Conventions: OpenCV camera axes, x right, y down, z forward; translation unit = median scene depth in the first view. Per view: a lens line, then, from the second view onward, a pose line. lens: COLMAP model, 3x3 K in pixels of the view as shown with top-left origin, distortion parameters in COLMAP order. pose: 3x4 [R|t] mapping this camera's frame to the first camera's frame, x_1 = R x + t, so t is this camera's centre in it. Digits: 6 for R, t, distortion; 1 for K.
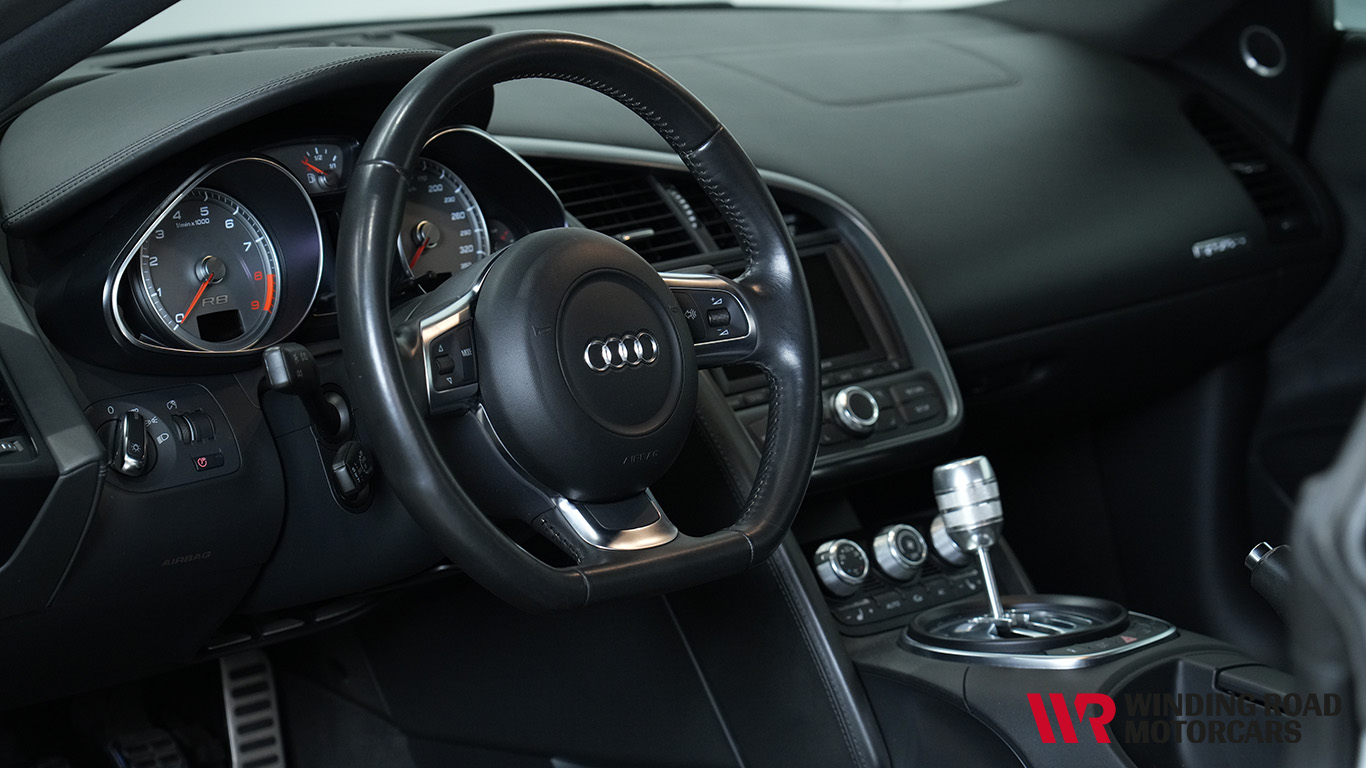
lens RADIAL K [[4233.0, 0, 680.8], [0, 4233.0, 382.8], [0, 0, 1]] dist [0.318462, 0.000000]
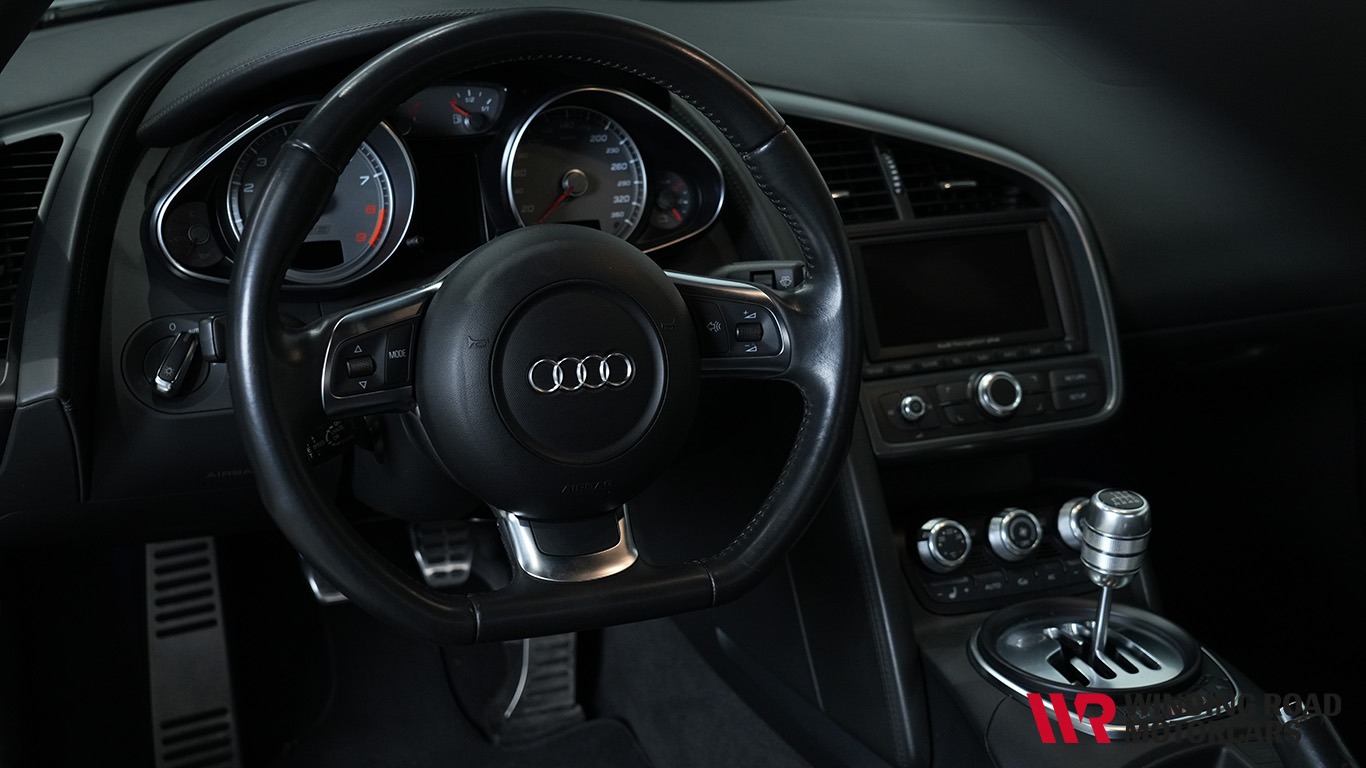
lens RADIAL K [[1749.5, 0, 690.7], [0, 1749.5, 390.8], [0, 0, 1]] dist [0.039904, 0.000000]
pose [[0.915395, 0.189237, -0.355305, 0.130271], [-0.122602, 0.971746, 0.201690, -0.075305], [0.383433, -0.141065, 0.912732, 0.596903]]
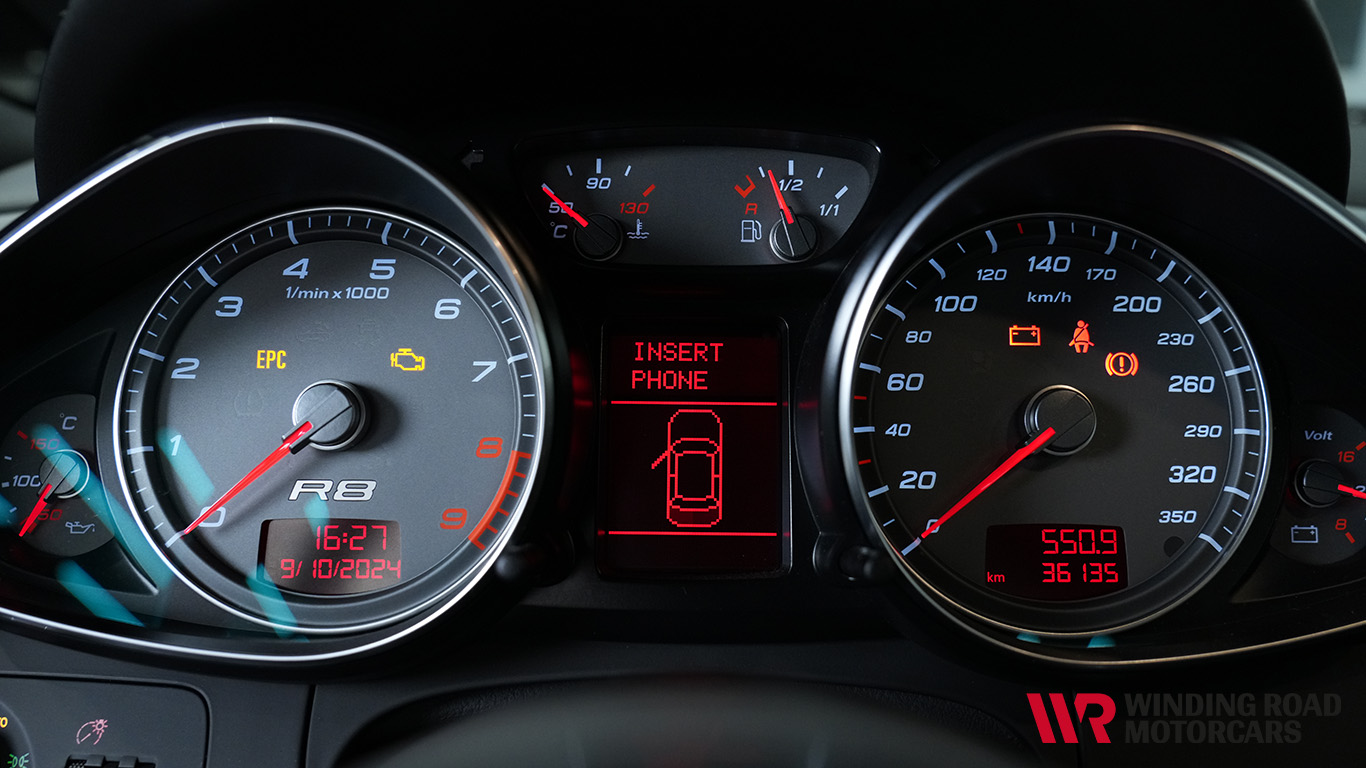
lens RADIAL K [[1229.4, 0, 683.9], [0, 1229.4, 375.7], [0, 0, 1]] dist [-0.004879, -0.014387]
pose [[0.689288, 0.185624, -0.700304, -0.006480], [-0.153518, 0.982092, 0.109212, -0.045131], [0.708035, 0.032231, 0.705441, 0.886960]]
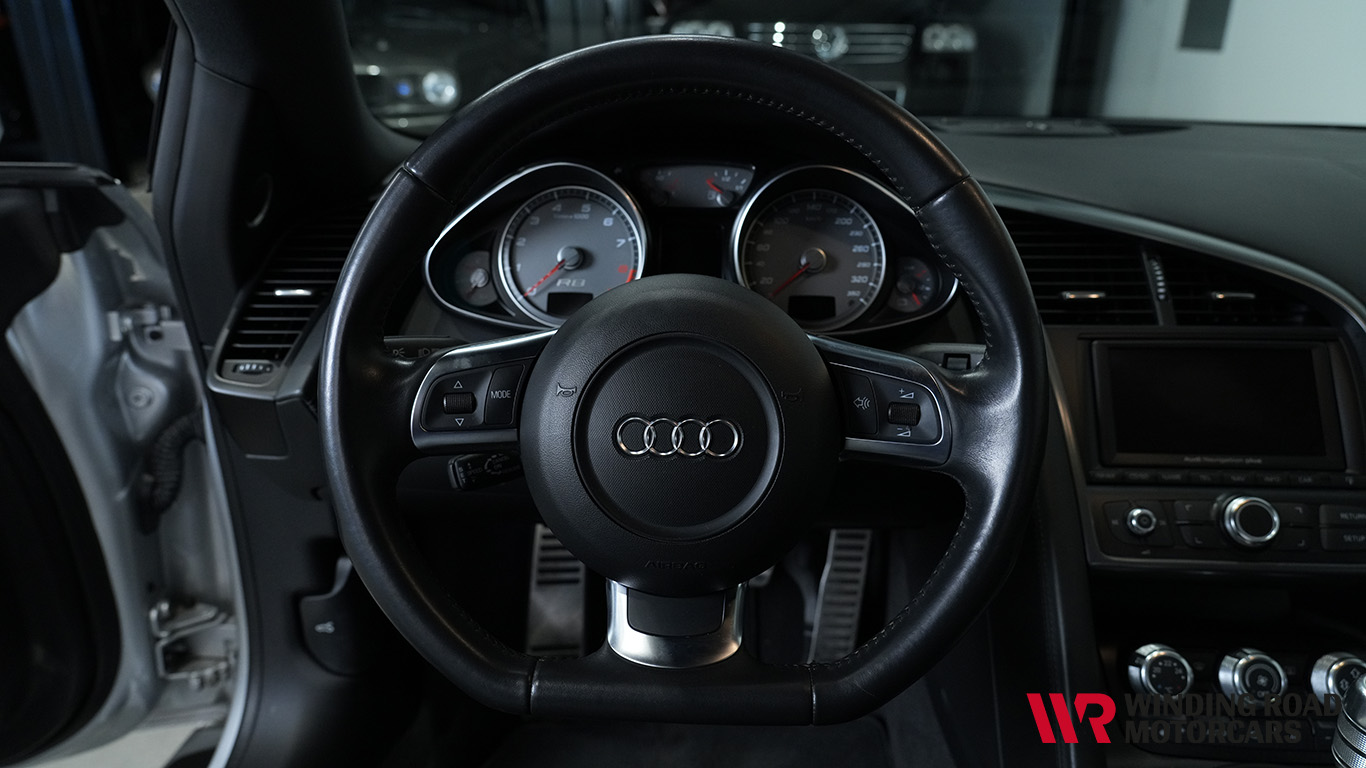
lens RADIAL K [[931.4, 0, 688.8], [0, 931.4, 384.2], [0, 0, 1]] dist [0.003681, 0.002740]
pose [[0.661550, 0.265764, -0.701228, 0.100592], [-0.155150, 0.963369, 0.218743, -0.051670], [0.733676, -0.035914, 0.678550, 0.794953]]
